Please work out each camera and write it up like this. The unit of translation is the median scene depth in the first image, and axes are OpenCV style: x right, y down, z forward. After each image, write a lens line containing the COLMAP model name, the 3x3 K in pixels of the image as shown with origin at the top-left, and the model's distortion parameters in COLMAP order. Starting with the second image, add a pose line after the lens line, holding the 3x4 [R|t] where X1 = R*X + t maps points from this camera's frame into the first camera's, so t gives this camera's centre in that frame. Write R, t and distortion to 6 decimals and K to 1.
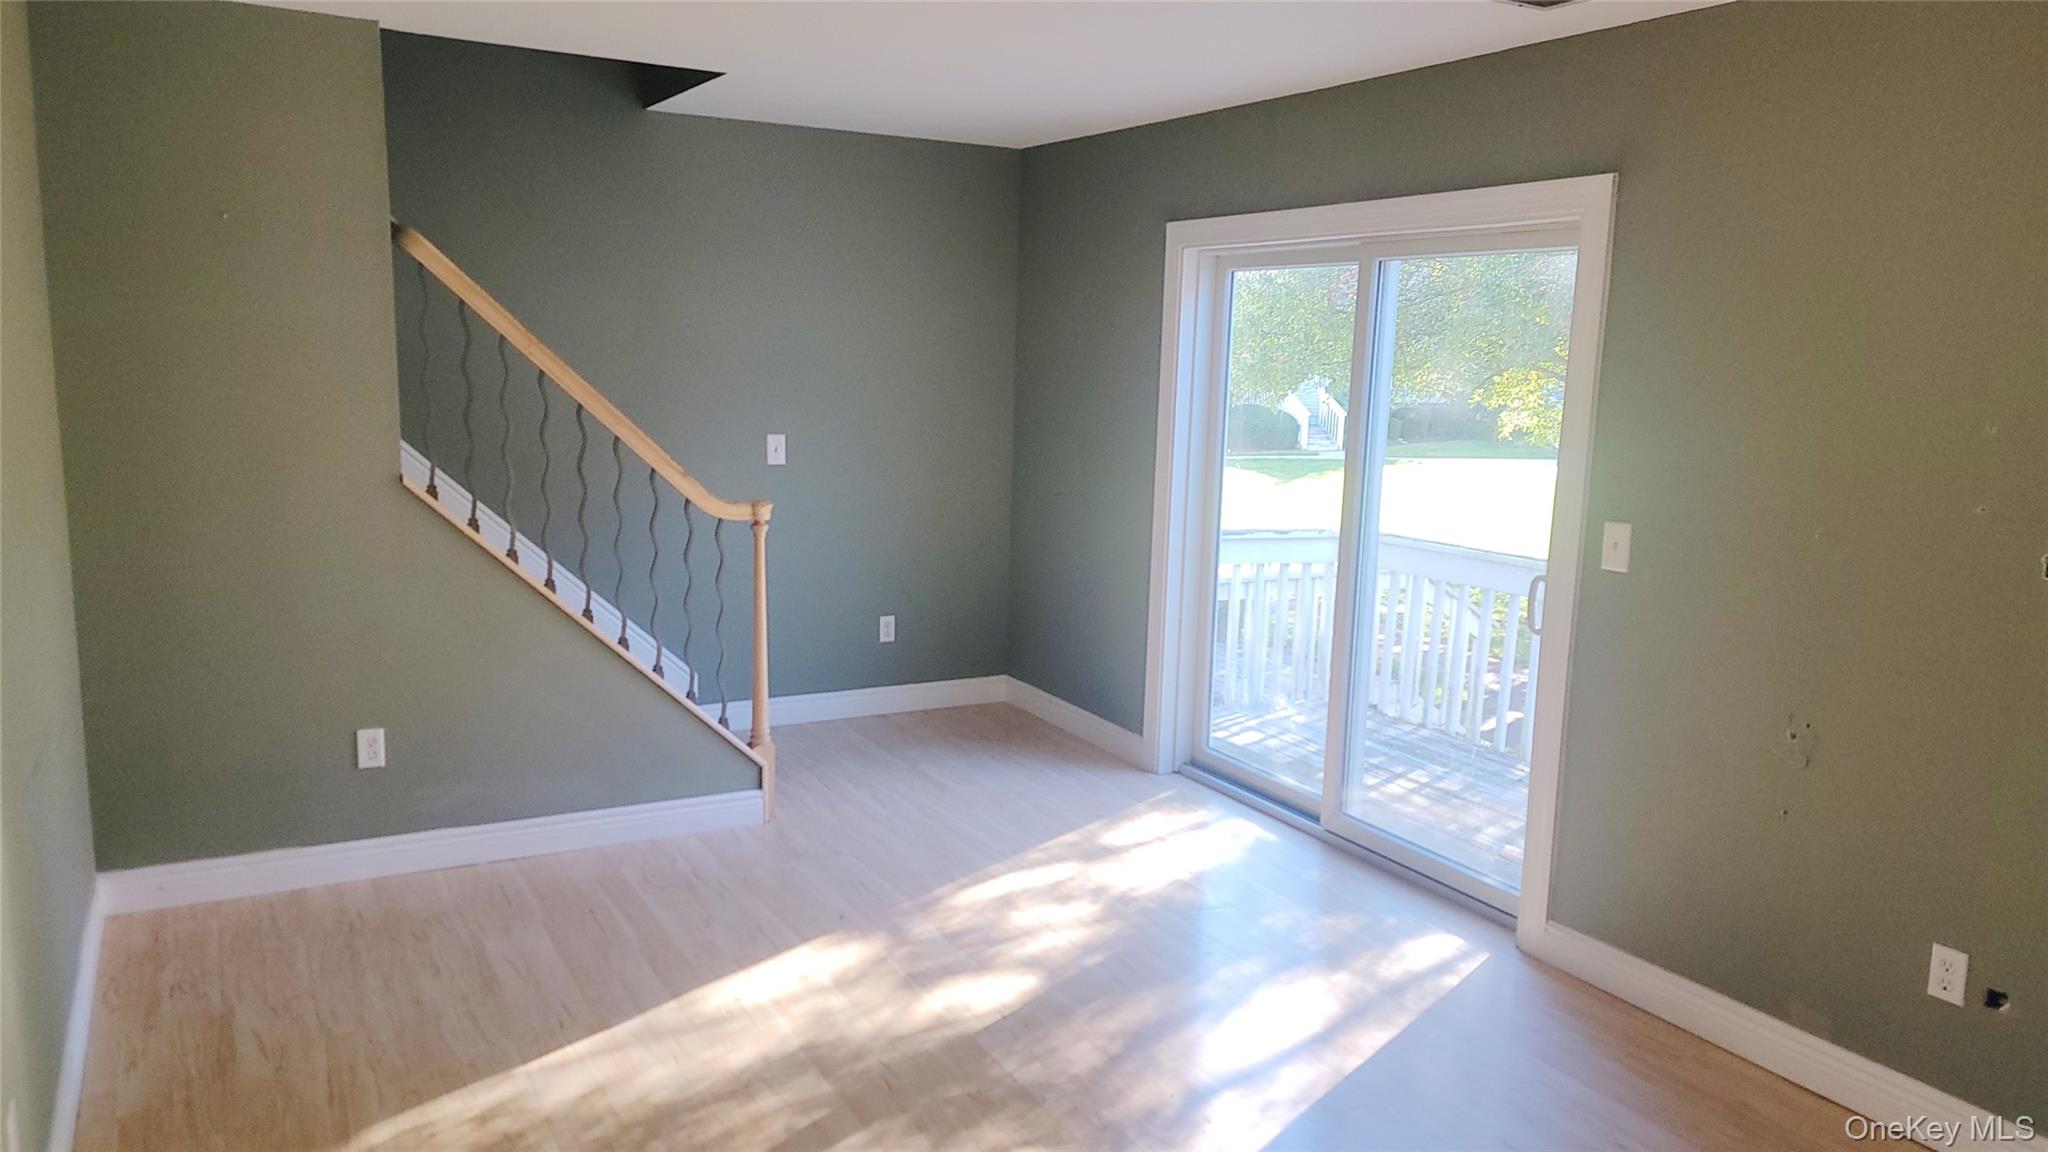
lens RADIAL K [[1434.1, 0, 1019.3], [0, 1434.1, 609.2], [0, 0, 1]] dist [0.067138, -0.003210]
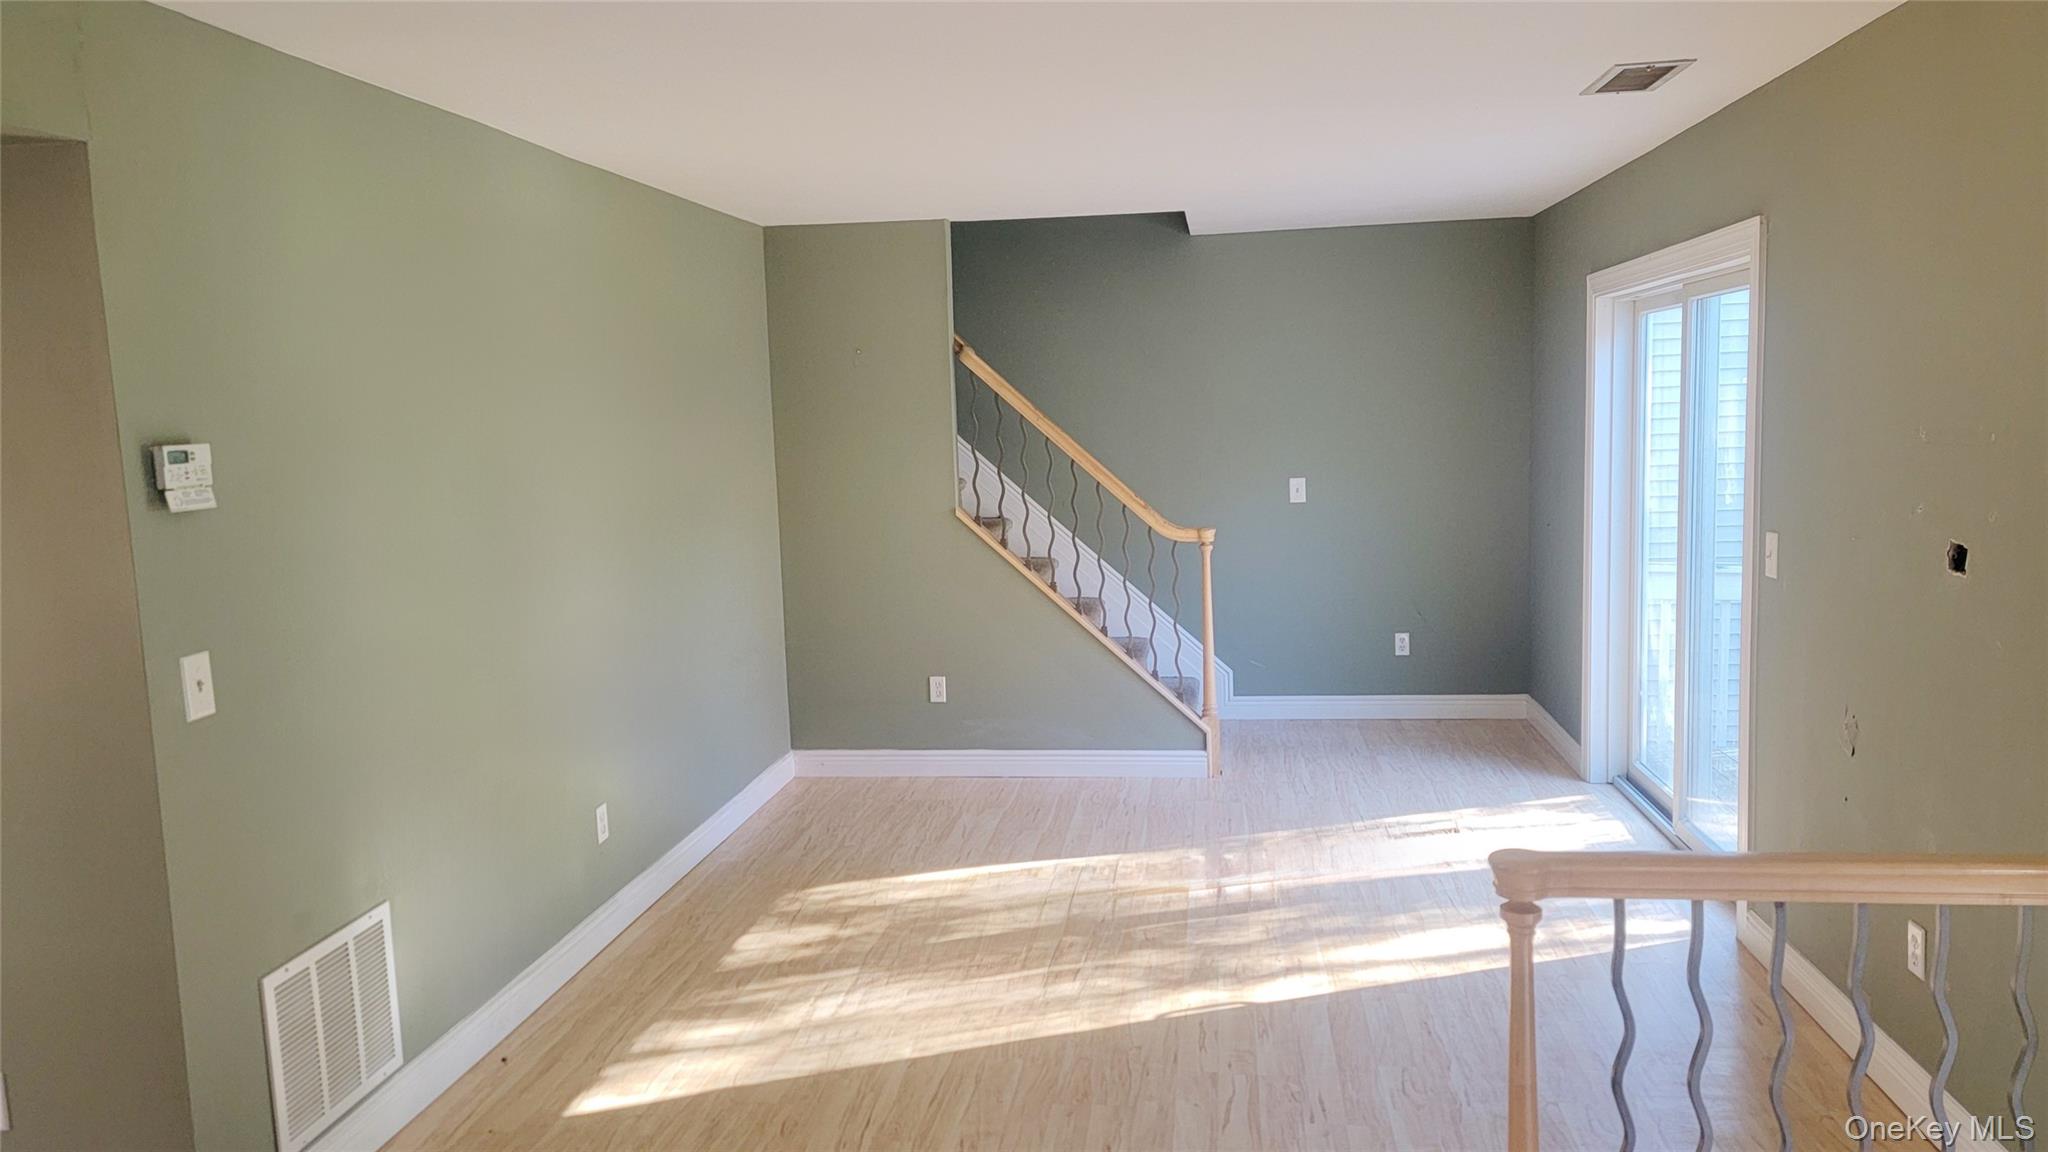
lens RADIAL K [[1415.3, 0, 1024.0], [0, 1415.3, 576.0], [0, 0, 1]] dist [0.082905, -0.002035]
pose [[0.812980, 0.014250, -0.582117, 0.440799], [-0.050665, 0.997640, -0.046337, 0.037605], [0.580083, 0.067164, 0.811784, -0.141822]]
